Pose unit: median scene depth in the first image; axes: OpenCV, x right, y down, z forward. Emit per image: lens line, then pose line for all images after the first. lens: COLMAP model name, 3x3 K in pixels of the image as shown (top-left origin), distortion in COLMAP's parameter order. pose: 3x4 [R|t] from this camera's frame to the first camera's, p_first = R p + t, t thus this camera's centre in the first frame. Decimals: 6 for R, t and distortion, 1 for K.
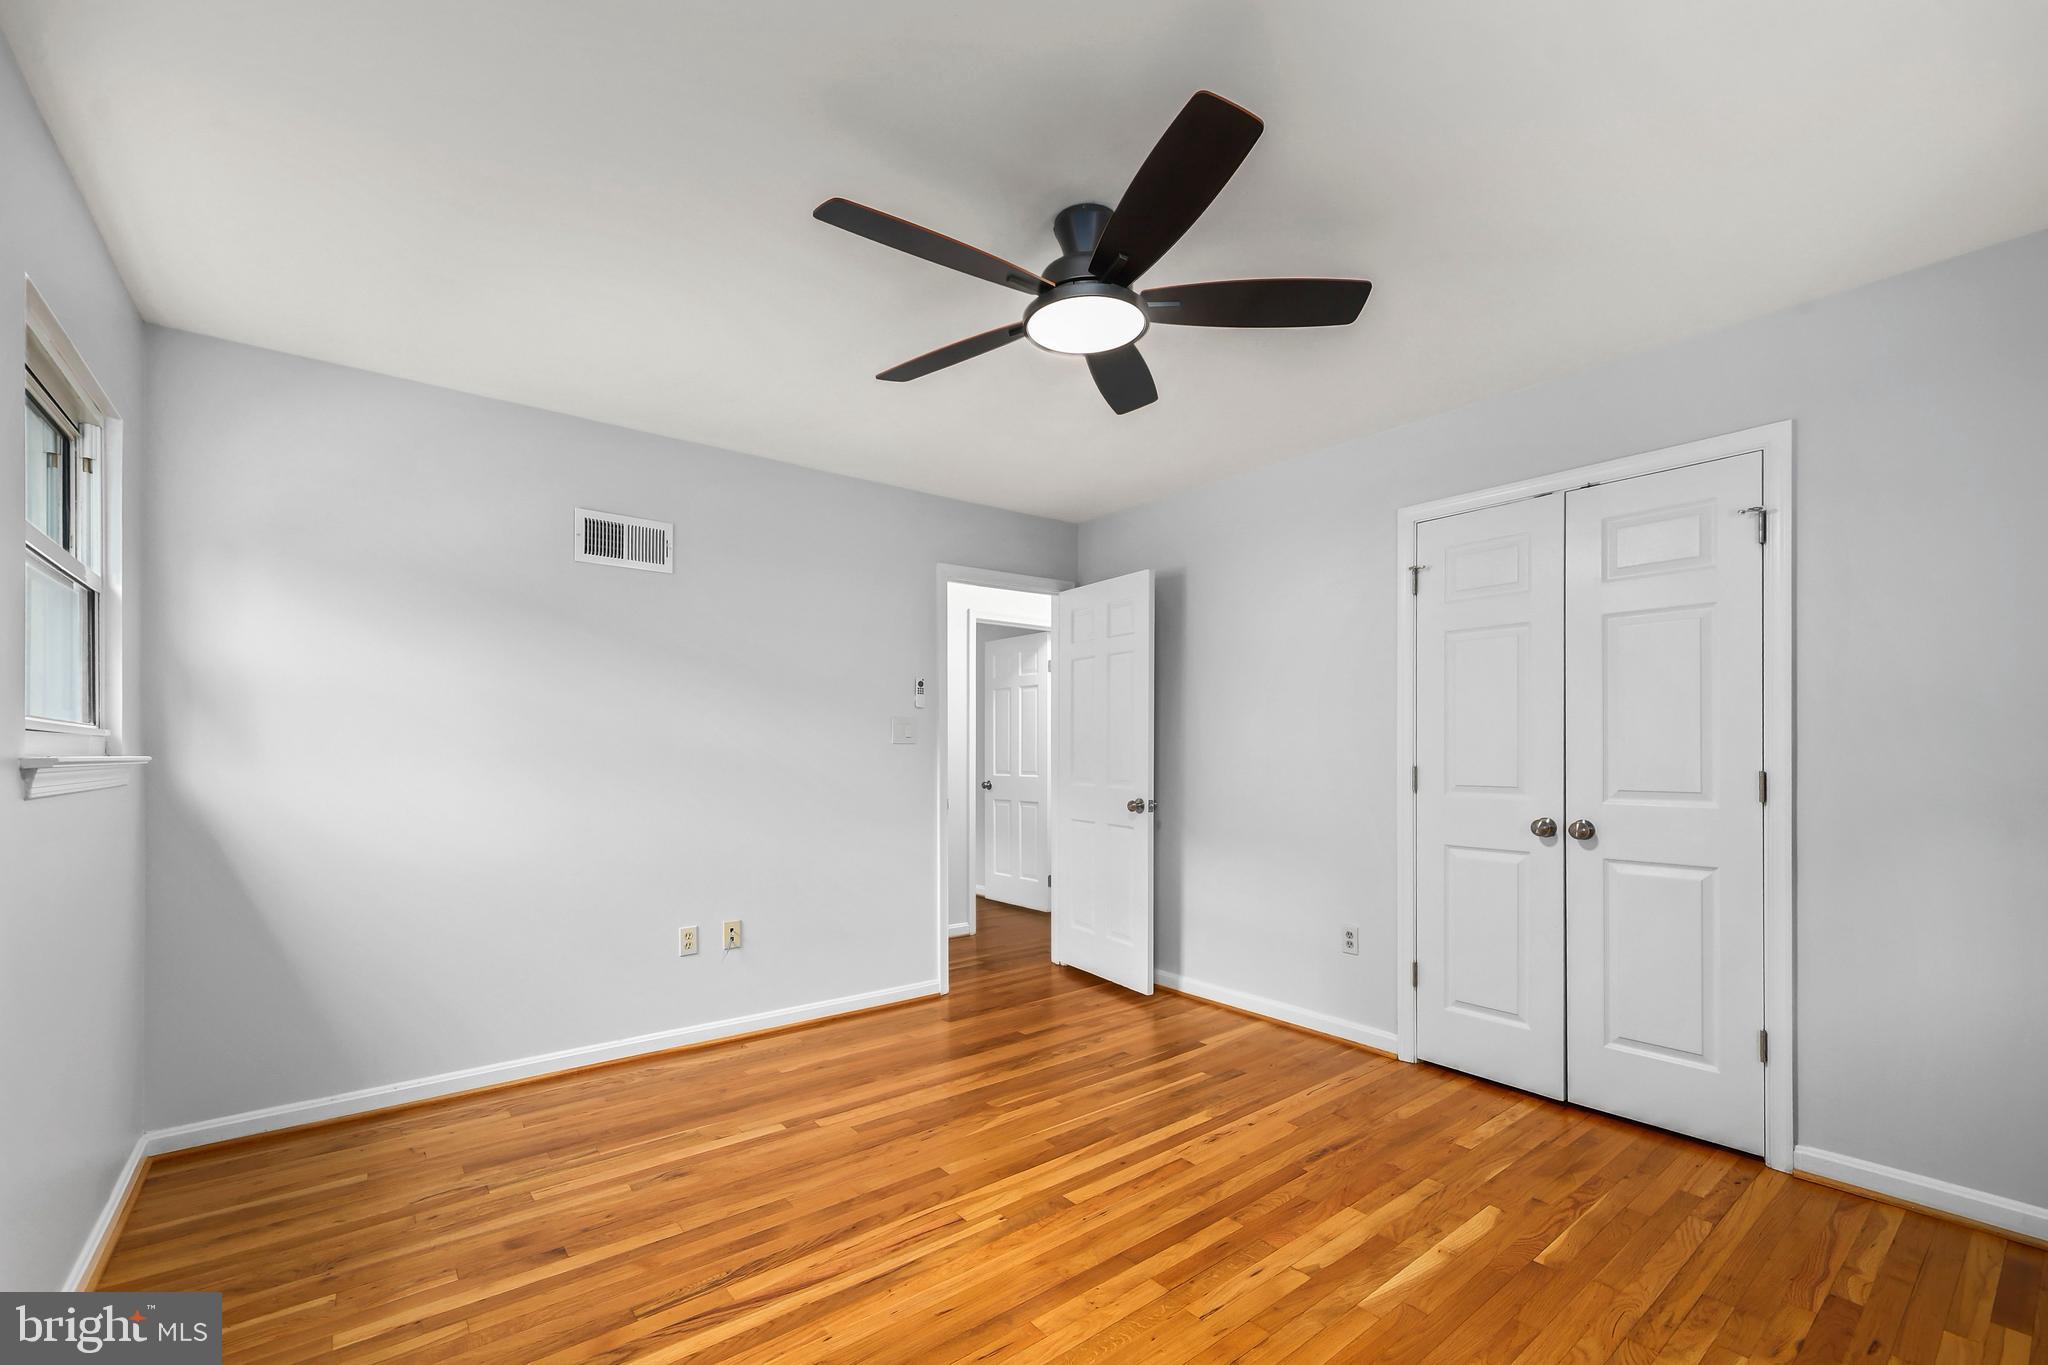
lens RADIAL K [[864.4, 0, 1024.1], [0, 864.4, 747.0], [0, 0, 1]] dist [0.000122, -0.000136]
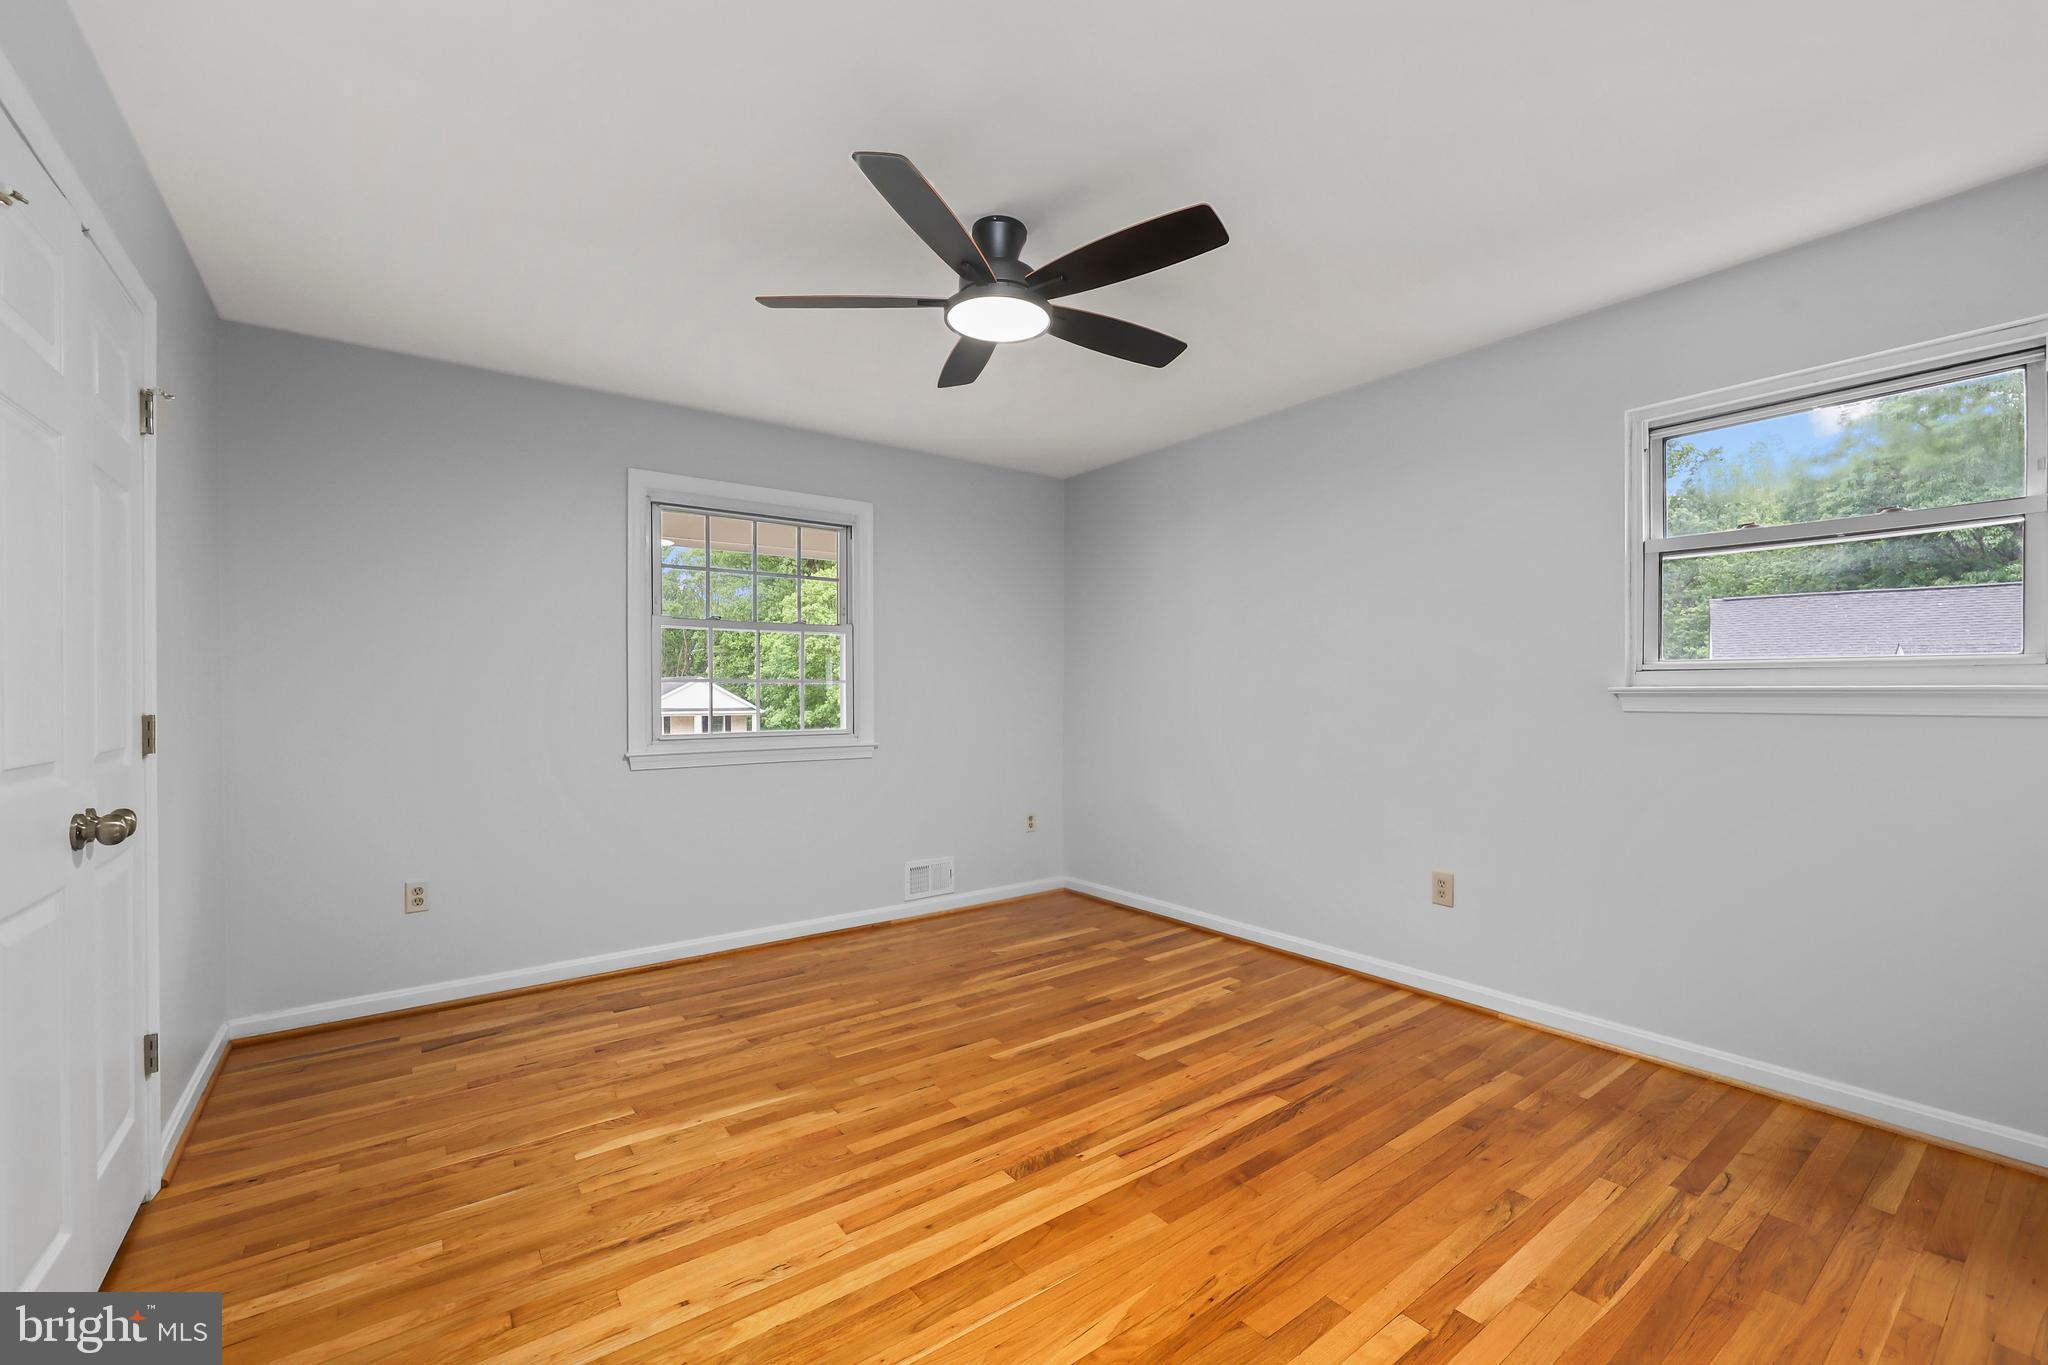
lens RADIAL K [[842.6, 0, 1029.6], [0, 842.6, 713.0], [0, 0, 1]] dist [0.001935, 0.000192]
pose [[-0.999519, 0.009109, 0.029649, 0.000232], [0.009320, 0.999932, 0.006963, 0.027749], [-0.029584, 0.007236, -0.999536, 1.904367]]
